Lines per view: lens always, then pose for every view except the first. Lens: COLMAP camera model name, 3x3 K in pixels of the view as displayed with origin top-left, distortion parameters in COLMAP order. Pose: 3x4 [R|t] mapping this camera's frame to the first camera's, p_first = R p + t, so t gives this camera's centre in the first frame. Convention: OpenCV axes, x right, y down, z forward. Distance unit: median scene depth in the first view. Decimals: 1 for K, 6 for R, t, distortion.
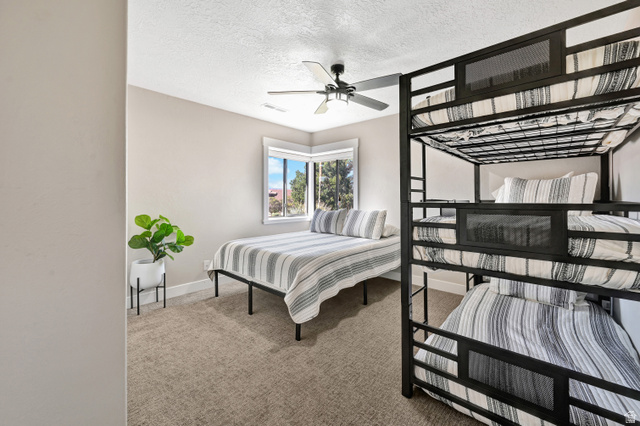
lens RADIAL K [[261.3, 0, 322.6], [0, 261.3, 215.6], [0, 0, 1]] dist [-0.000241, -0.000068]
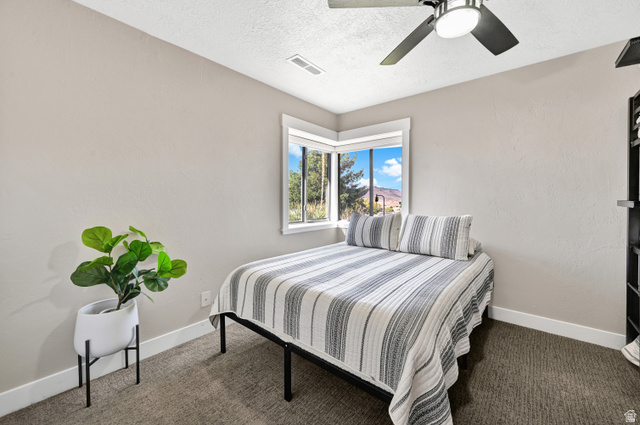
lens RADIAL K [[258.5, 0, 322.2], [0, 258.5, 217.4], [0, 0, 1]] dist [-0.000363, -0.000211]
pose [[0.999210, -0.002556, 0.039650, -0.198314], [0.002278, 0.999973, 0.007057, -0.026487], [-0.039667, -0.006961, 0.999189, 0.380552]]
